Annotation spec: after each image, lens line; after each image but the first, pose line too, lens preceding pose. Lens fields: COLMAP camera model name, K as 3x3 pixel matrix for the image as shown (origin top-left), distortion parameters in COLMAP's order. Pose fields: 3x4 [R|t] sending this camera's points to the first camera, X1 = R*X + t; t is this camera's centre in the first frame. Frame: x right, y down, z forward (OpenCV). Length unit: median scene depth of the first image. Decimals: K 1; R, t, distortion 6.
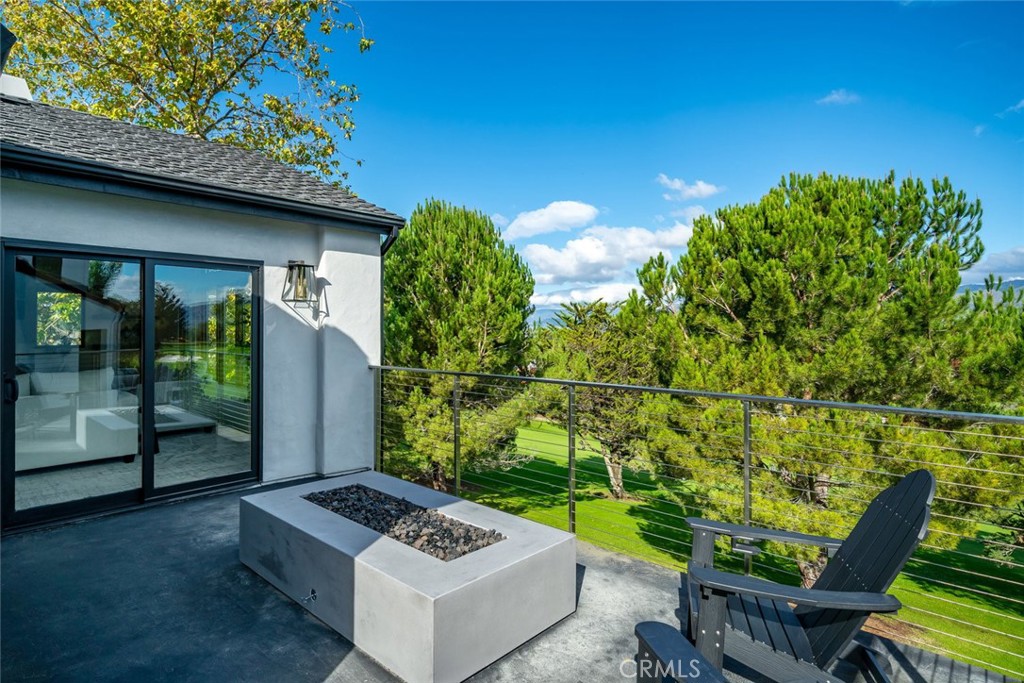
lens RADIAL K [[550.7, 0, 476.0], [0, 550.7, 324.3], [0, 0, 1]] dist [-0.005400, -0.001684]
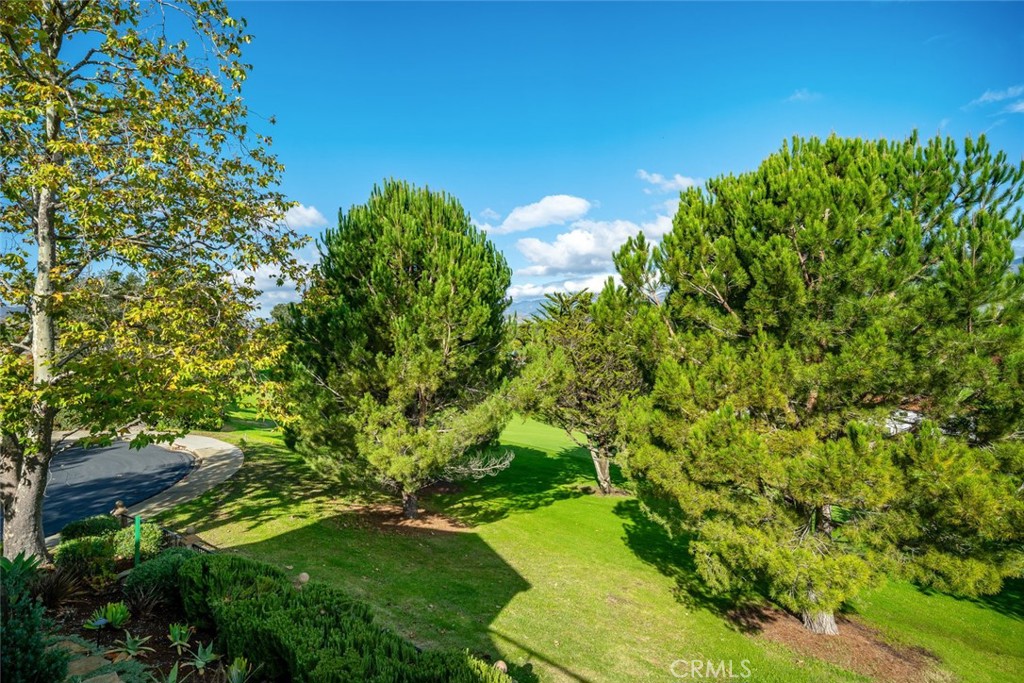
lens RADIAL K [[515.4, 0, 508.6], [0, 515.4, 336.4], [0, 0, 1]] dist [0.014378, 0.003782]
pose [[0.998437, -0.018115, 0.052871, 0.088954], [0.015914, 0.999002, 0.041744, -0.007477], [-0.053574, -0.040837, 0.997728, 0.217546]]
